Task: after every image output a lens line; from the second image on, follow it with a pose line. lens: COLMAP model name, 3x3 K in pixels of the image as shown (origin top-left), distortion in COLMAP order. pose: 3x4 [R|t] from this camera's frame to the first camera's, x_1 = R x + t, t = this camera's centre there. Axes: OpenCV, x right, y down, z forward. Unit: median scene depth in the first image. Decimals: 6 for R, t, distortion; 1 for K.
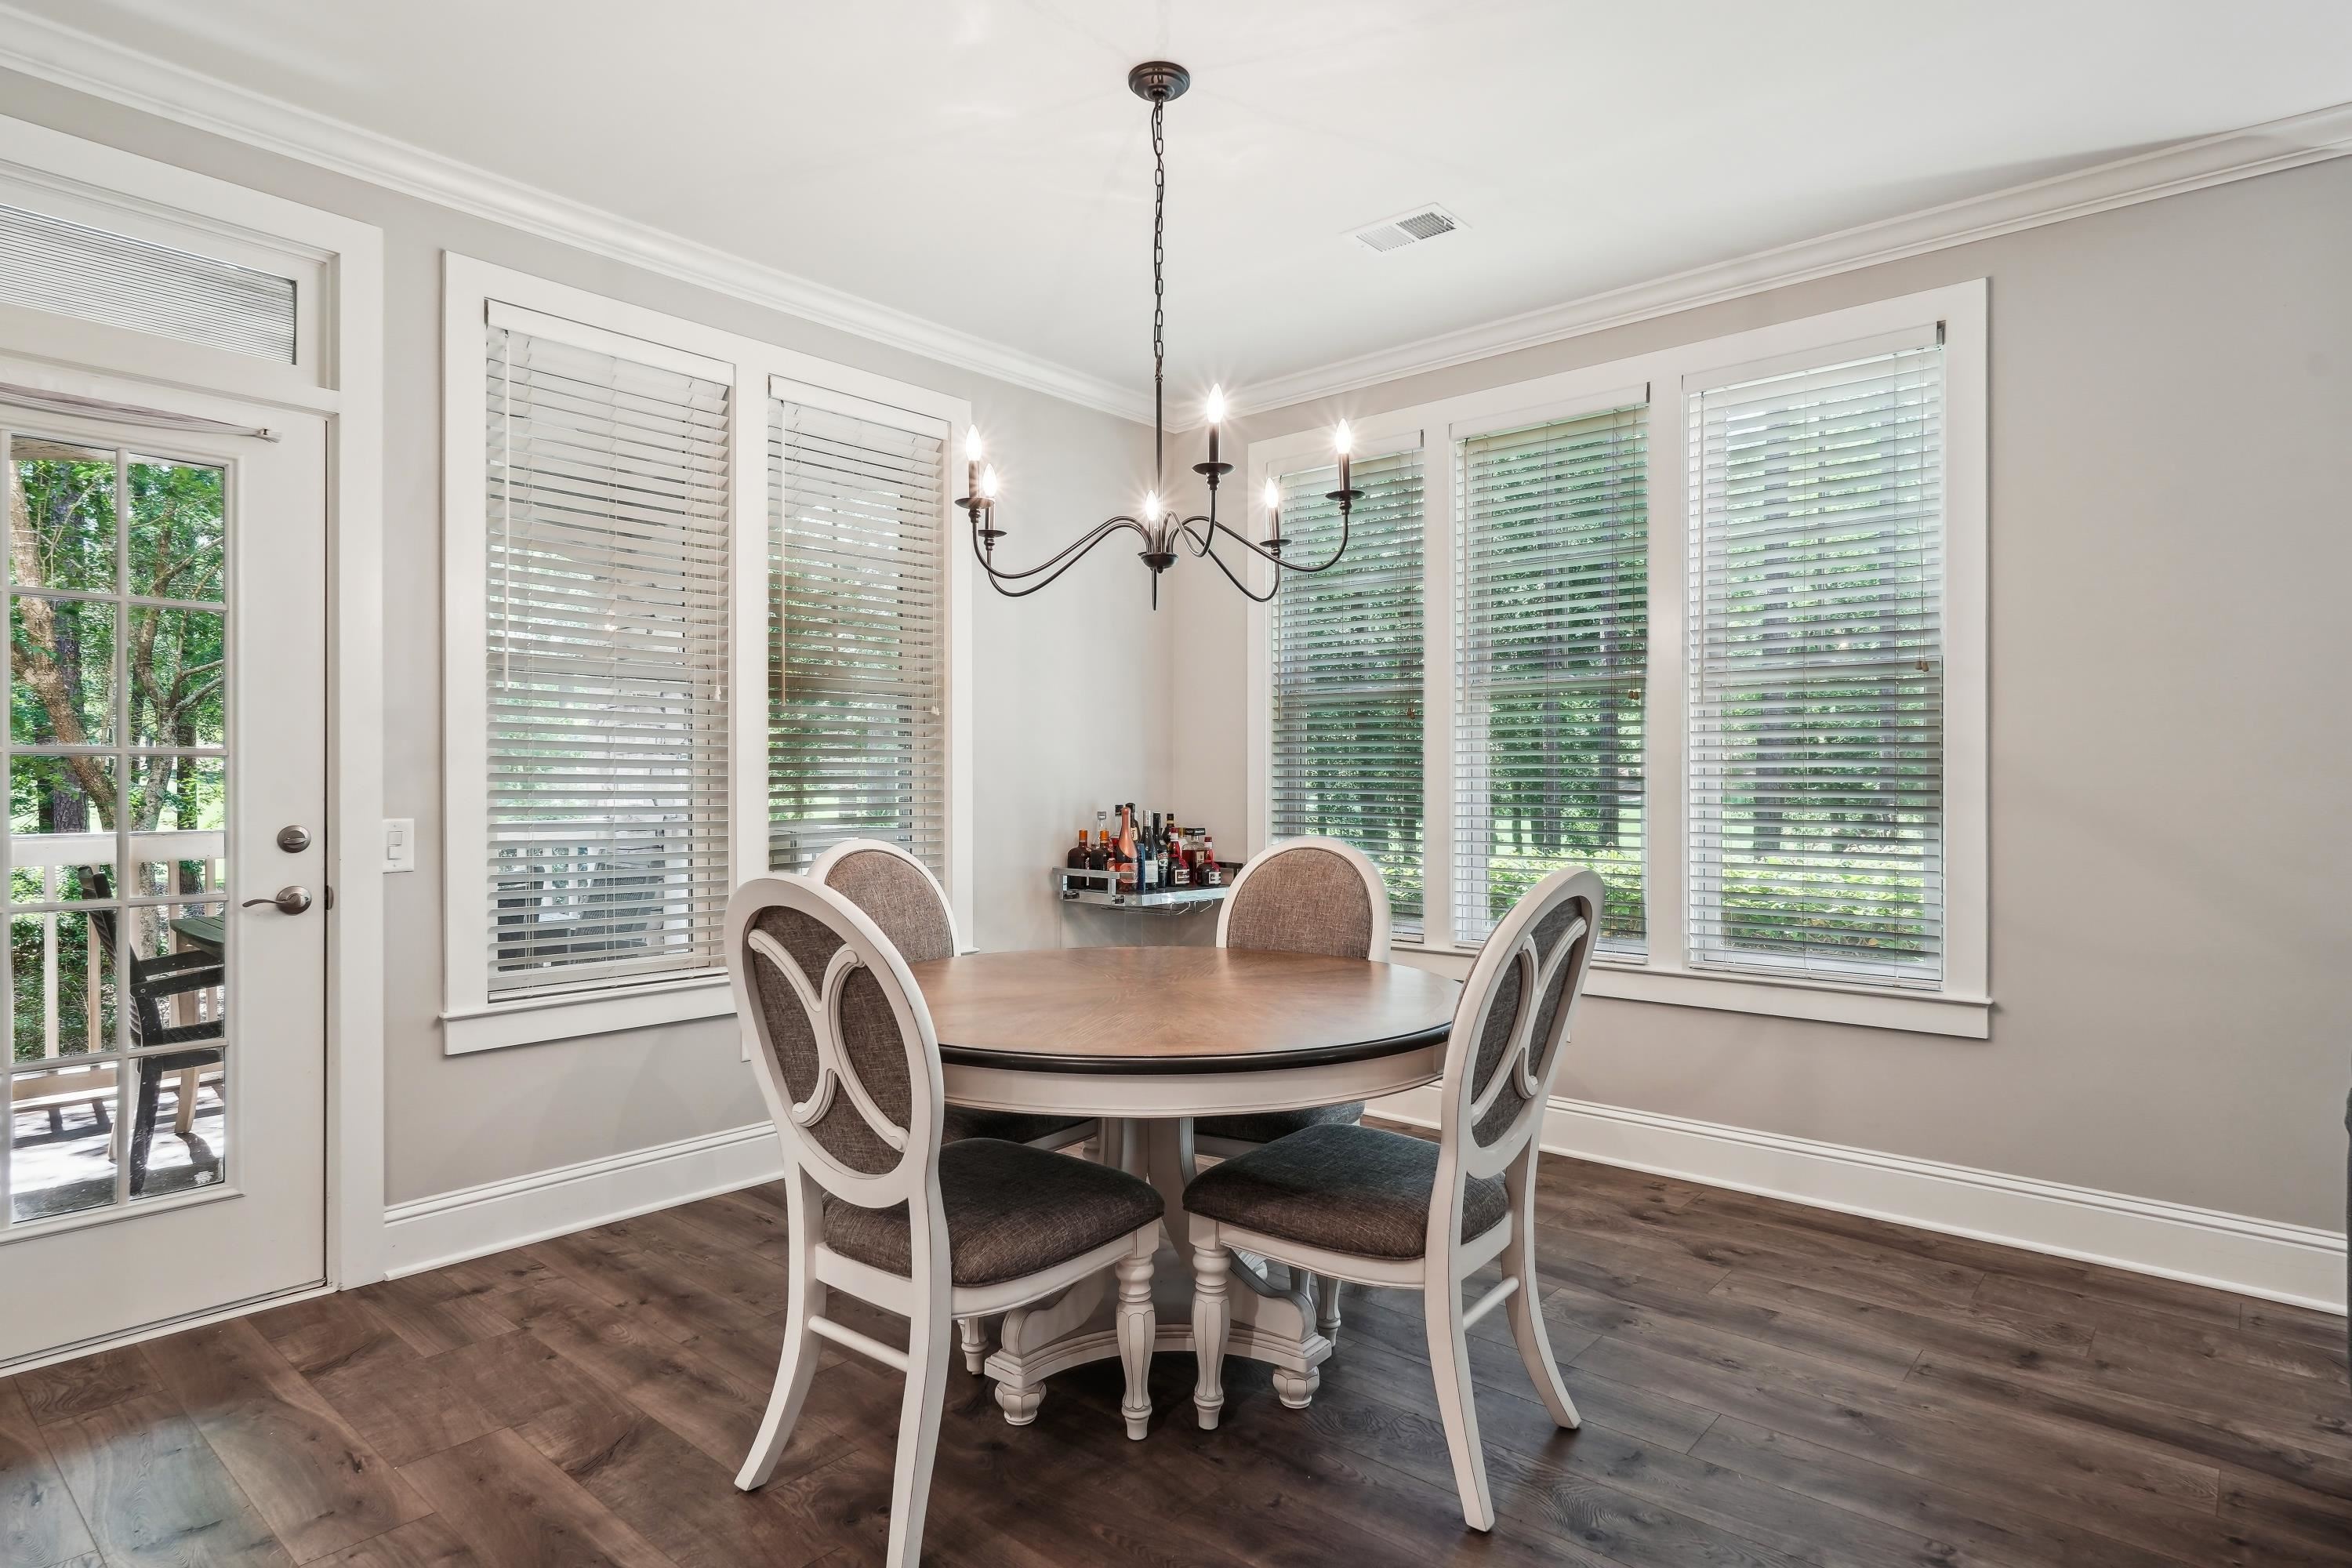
lens RADIAL K [[1263.7, 0, 1176.0], [0, 1263.7, 784.0], [0, 0, 1]] dist [-0.000235, 0.000987]
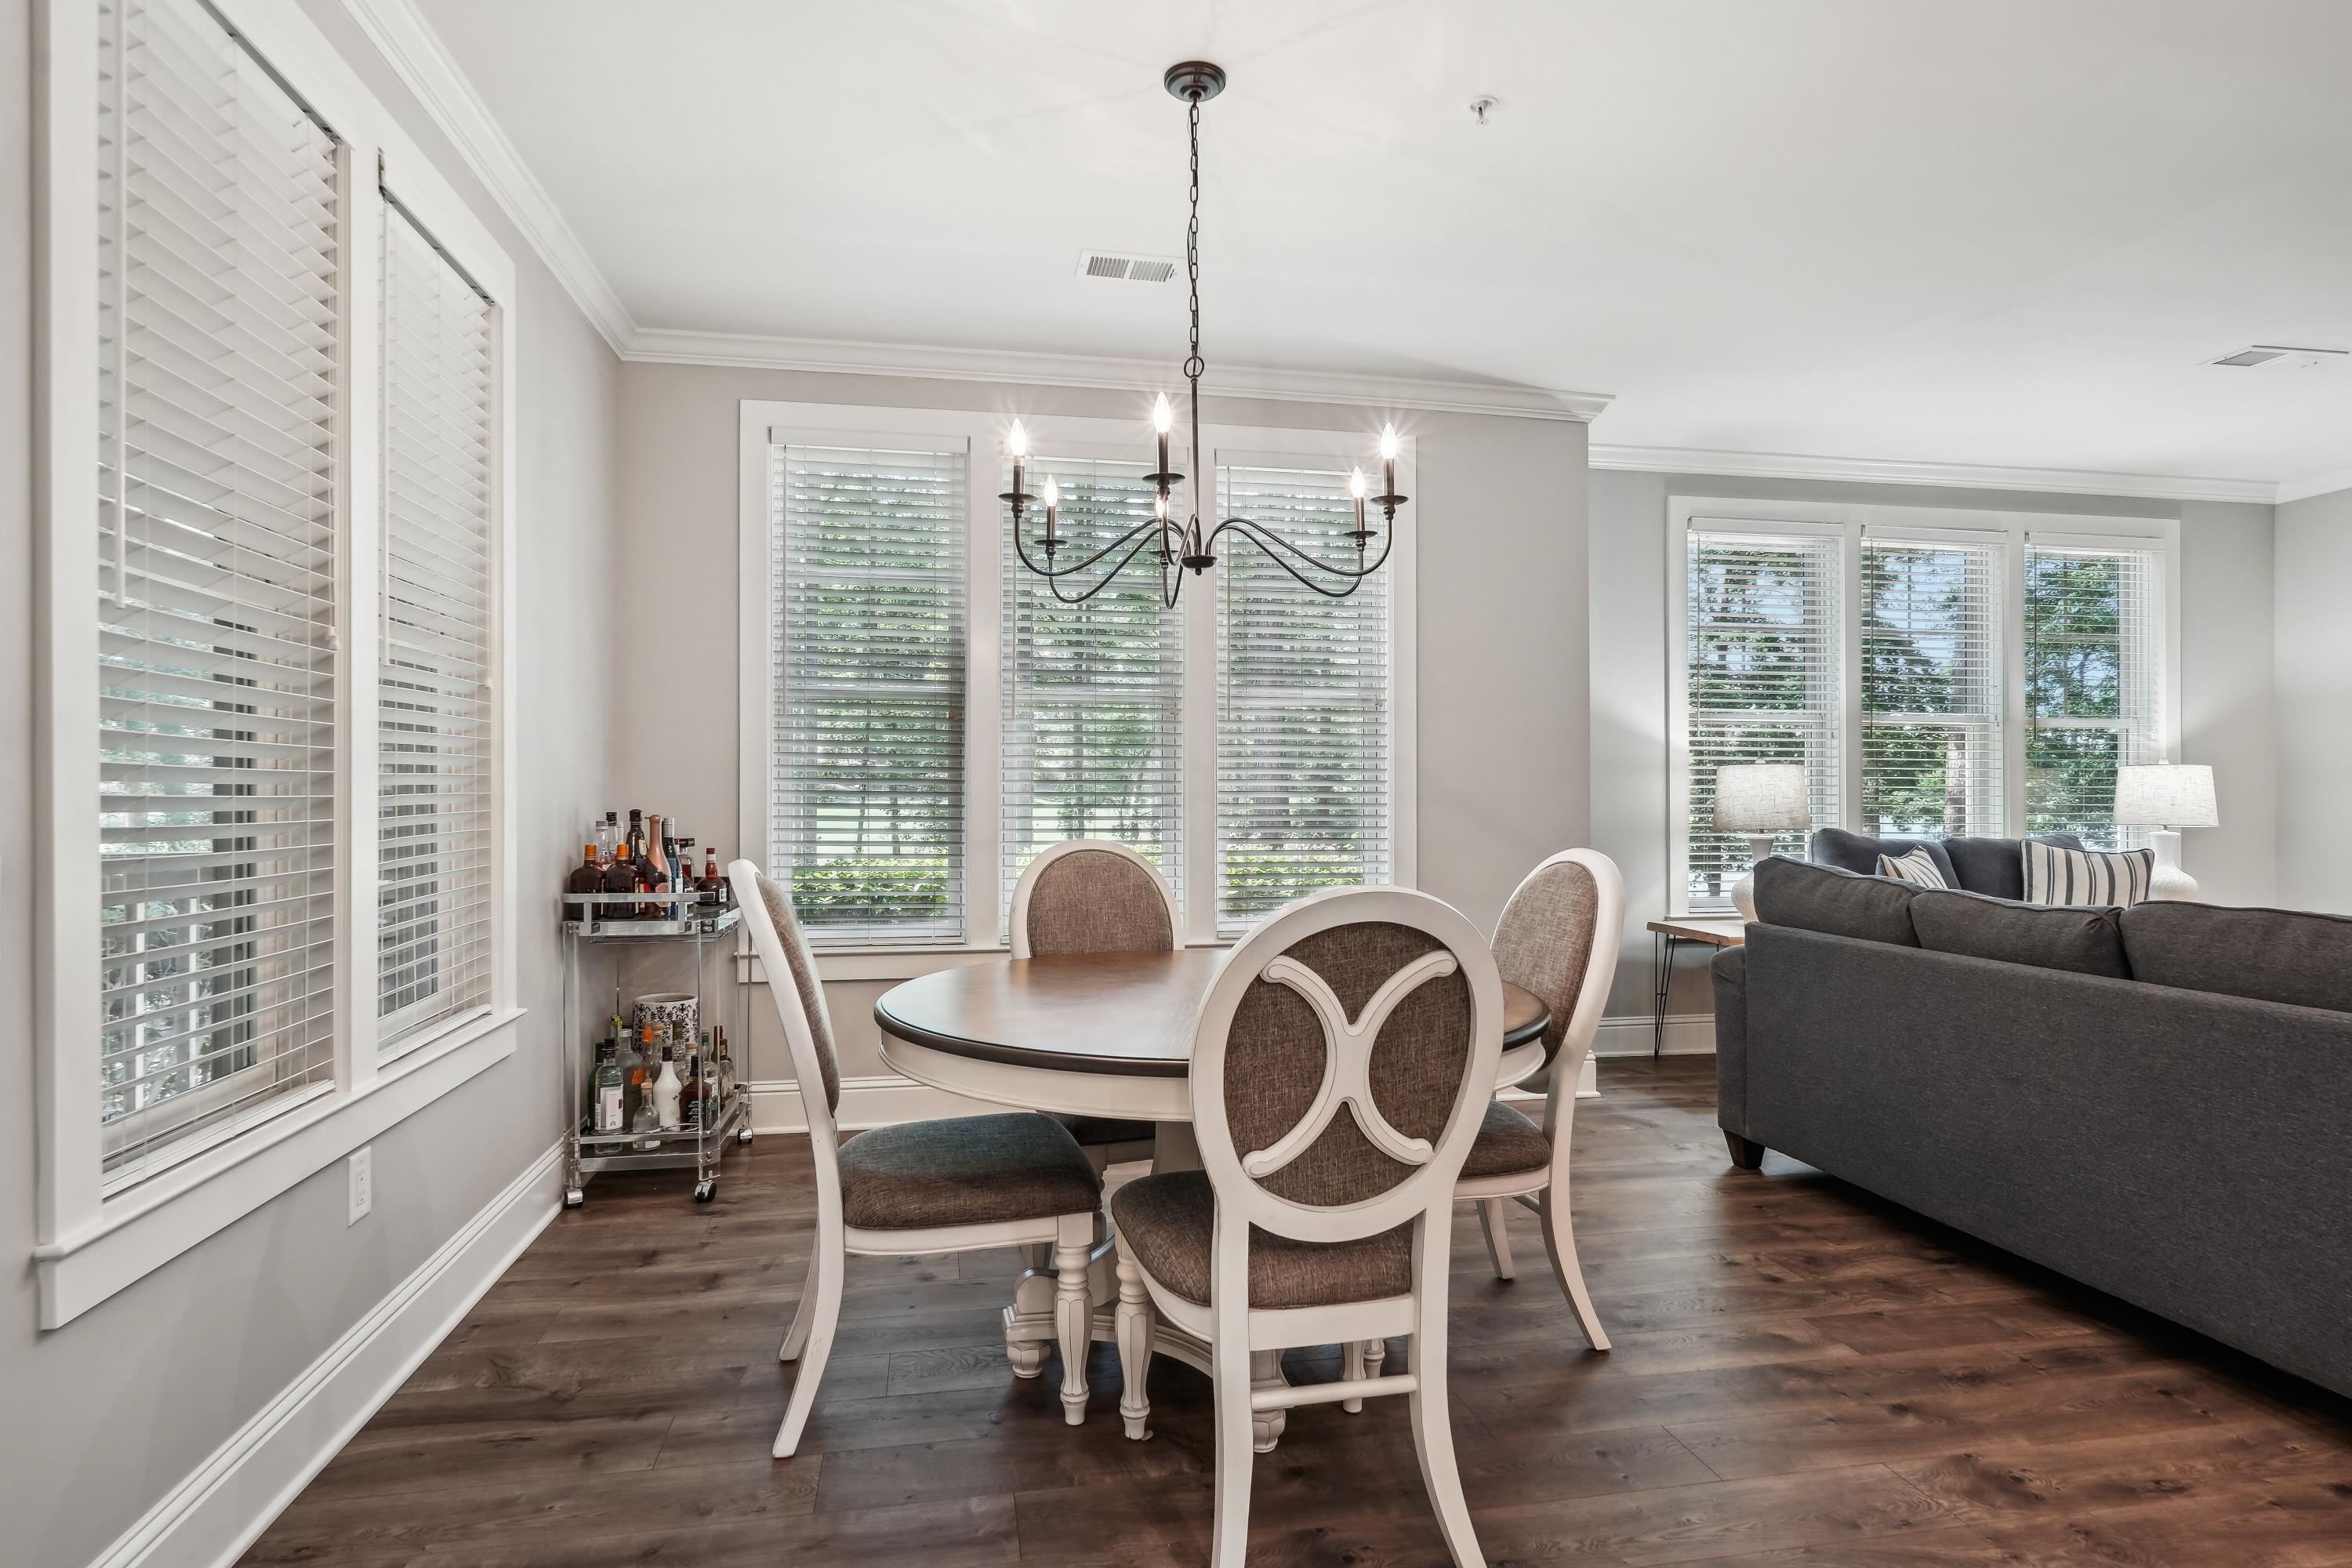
lens RADIAL K [[1263.7, 0, 1176.0], [0, 1263.7, 784.0], [0, 0, 1]] dist [-0.000235, 0.000987]
pose [[0.614429, 0.003039, 0.788966, -0.757766], [-0.003408, 0.999993, -0.001198, -0.000696], [-0.788965, -0.001953, 0.614435, 0.376005]]
